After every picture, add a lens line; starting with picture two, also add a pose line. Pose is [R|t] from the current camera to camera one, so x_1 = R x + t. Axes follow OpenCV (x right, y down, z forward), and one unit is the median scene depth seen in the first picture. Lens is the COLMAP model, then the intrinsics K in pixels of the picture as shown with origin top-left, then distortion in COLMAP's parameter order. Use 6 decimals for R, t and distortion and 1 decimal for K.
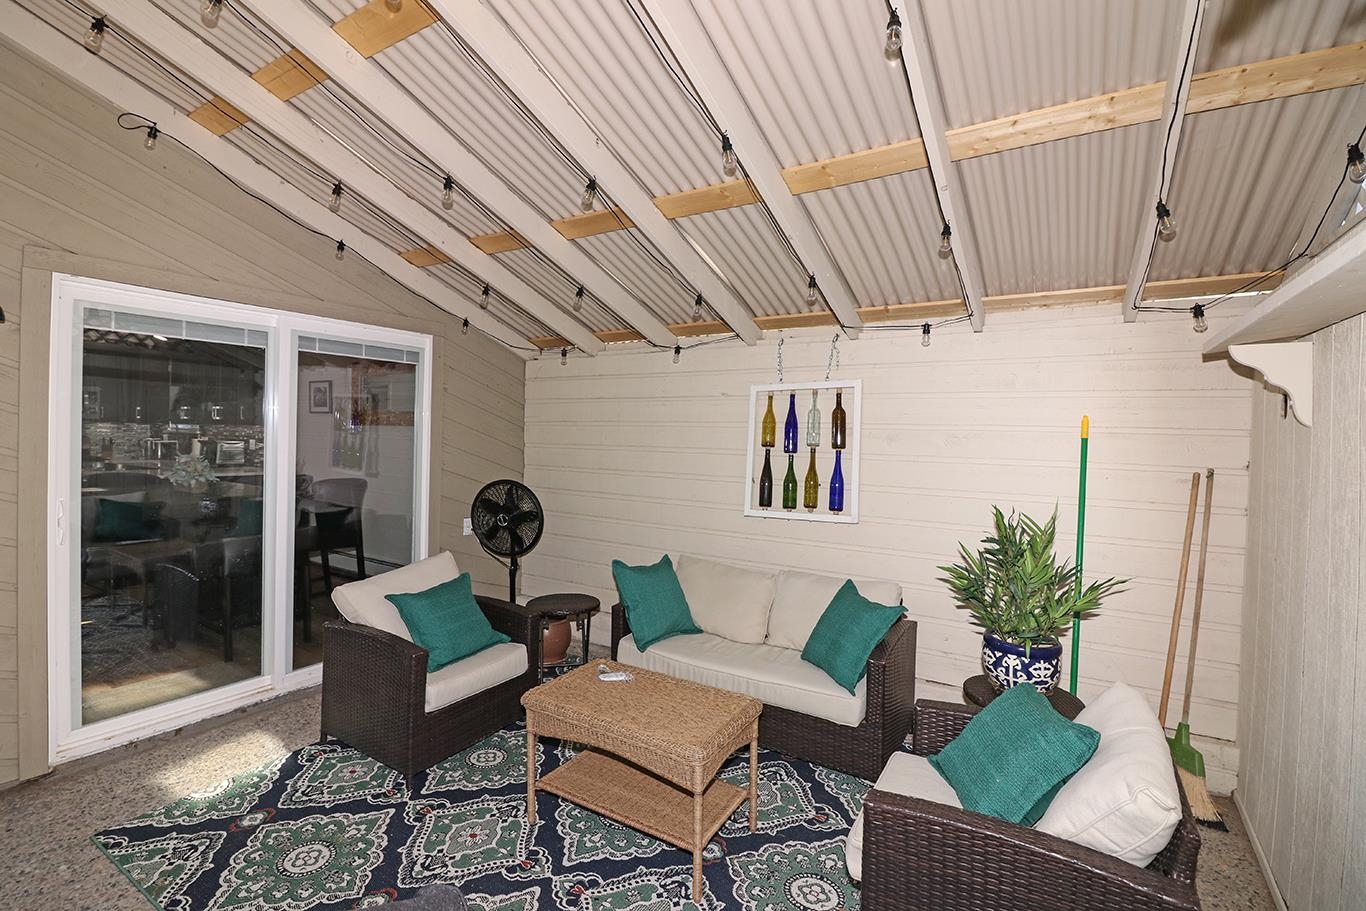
lens RADIAL K [[632.5, 0, 677.5], [0, 632.5, 452.8], [0, 0, 1]] dist [-0.009965, -0.004131]
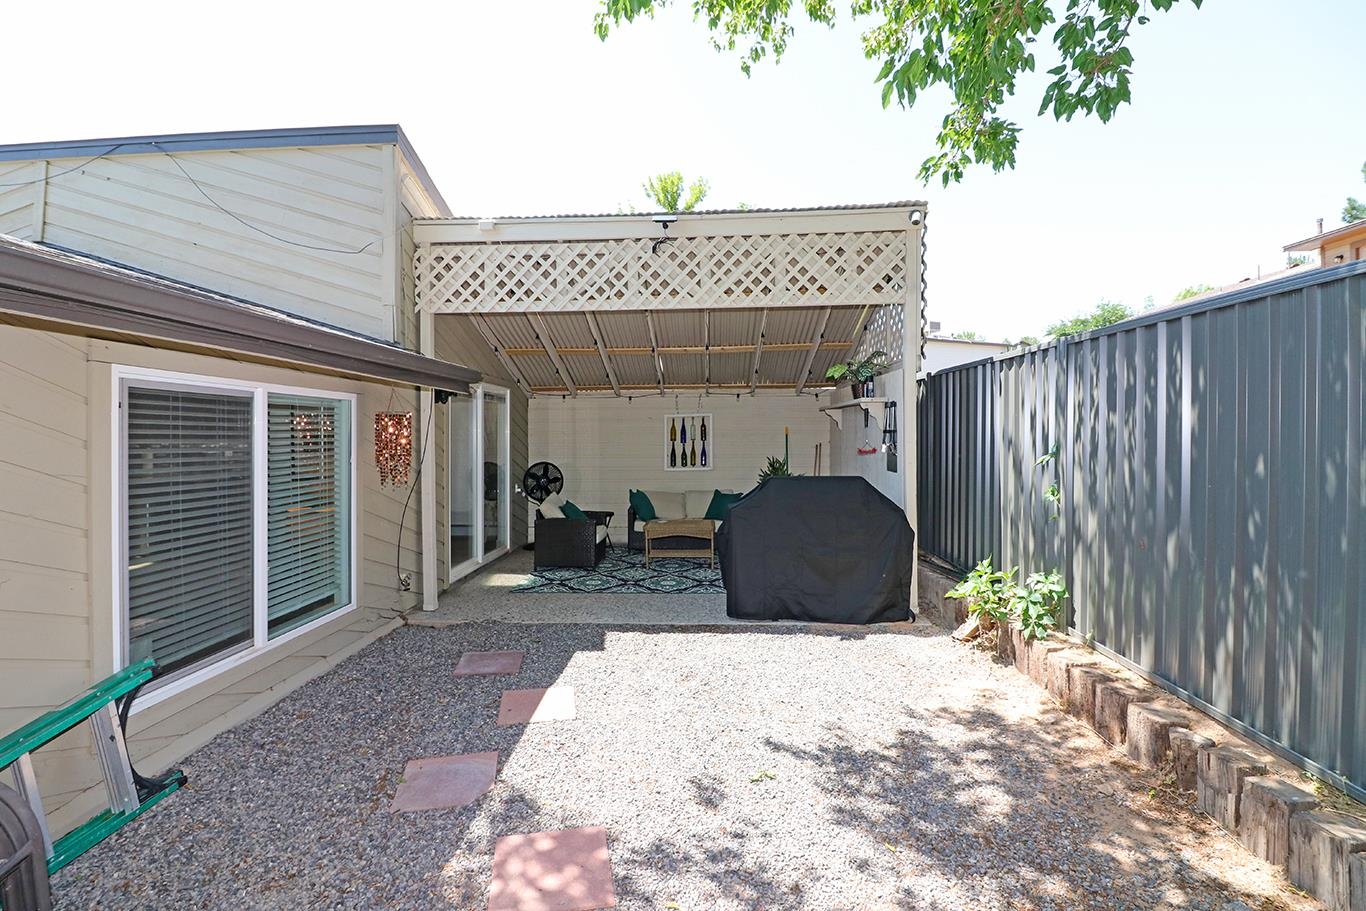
lens RADIAL K [[632.5, 0, 683.6], [0, 632.5, 446.9], [0, 0, 1]] dist [-0.009965, -0.004131]
pose [[0.860906, -0.037100, 0.507410, -1.039458], [0.037379, 0.999255, 0.009643, -0.008854], [-0.507390, 0.010665, 0.861651, -1.067427]]
